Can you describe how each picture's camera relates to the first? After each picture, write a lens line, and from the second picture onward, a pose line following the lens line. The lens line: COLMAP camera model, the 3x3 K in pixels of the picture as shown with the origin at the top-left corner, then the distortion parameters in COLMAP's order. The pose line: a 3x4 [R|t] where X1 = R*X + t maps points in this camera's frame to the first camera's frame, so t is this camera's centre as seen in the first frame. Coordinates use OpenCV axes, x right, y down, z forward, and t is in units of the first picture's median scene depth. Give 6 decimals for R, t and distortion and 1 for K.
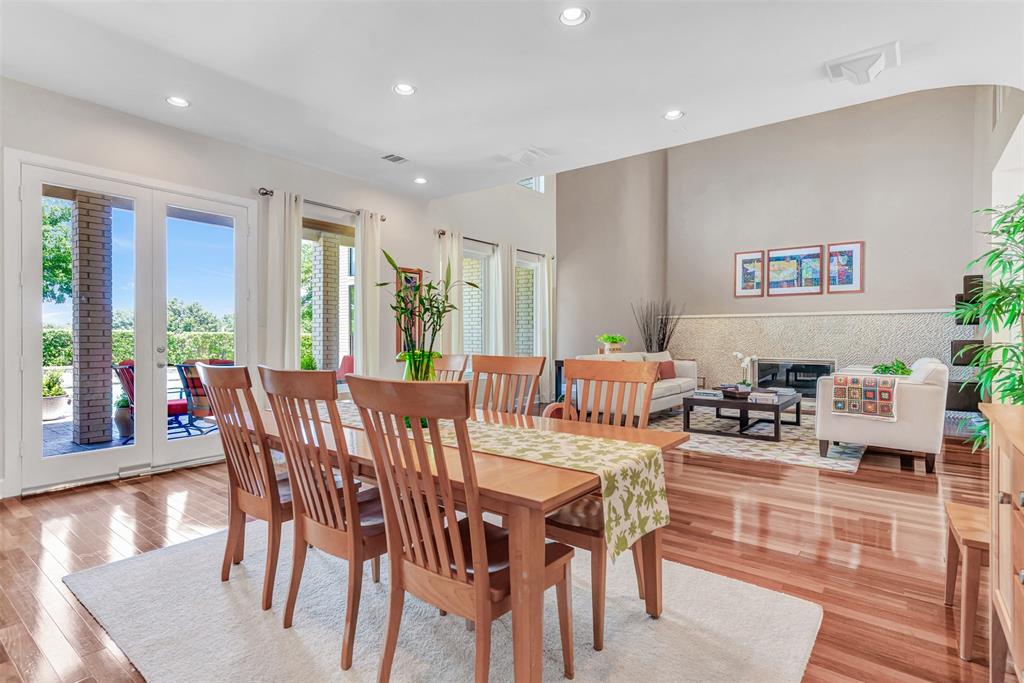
lens RADIAL K [[513.9, 0, 510.2], [0, 513.9, 360.2], [0, 0, 1]] dist [-0.002629, 0.002009]
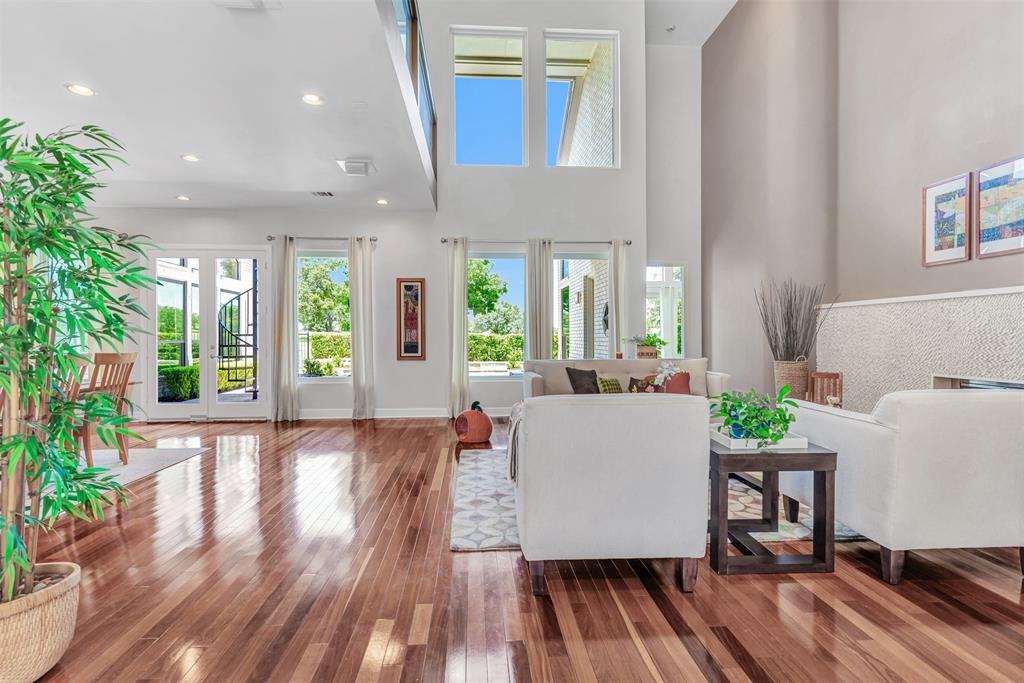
lens RADIAL K [[513.9, 0, 501.8], [0, 513.9, 352.8], [0, 0, 1]] dist [-0.002629, 0.002009]
pose [[0.663374, 0.018531, -0.748059, 0.605631], [-0.031035, 0.999514, -0.002761, -0.013641], [0.747644, 0.025048, 0.663627, 0.316099]]
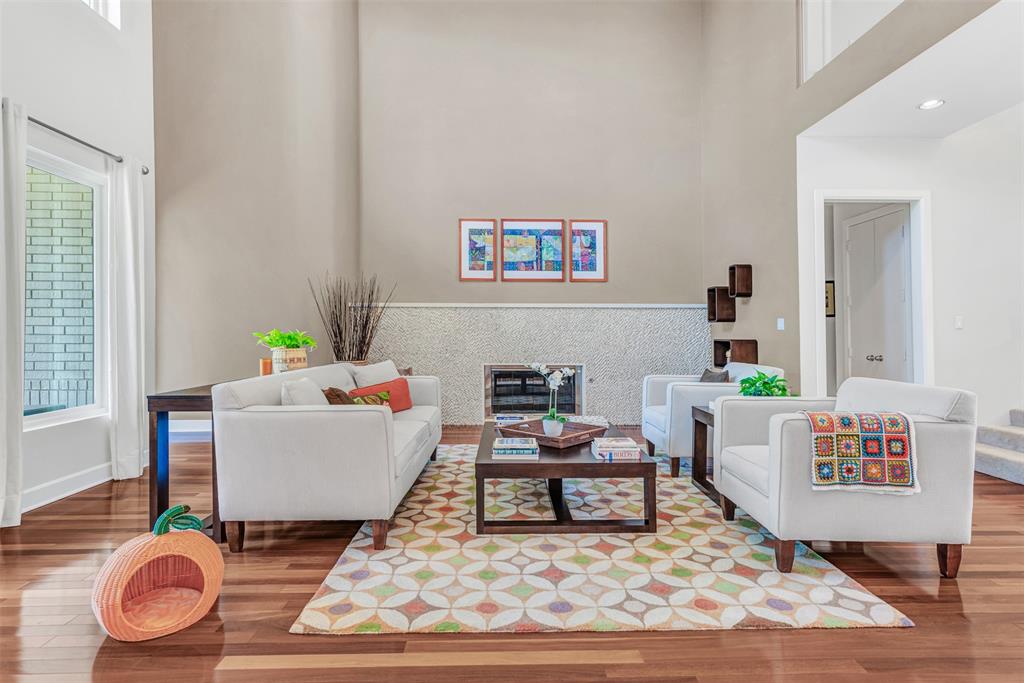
lens RADIAL K [[513.9, 0, 518.9], [0, 513.9, 340.0], [0, 0, 1]] dist [-0.002629, 0.002009]
pose [[0.767926, -0.005065, 0.640519, 0.045533], [0.027510, 0.999307, -0.025080, -0.020870], [-0.639948, 0.036880, 0.767533, 0.439929]]
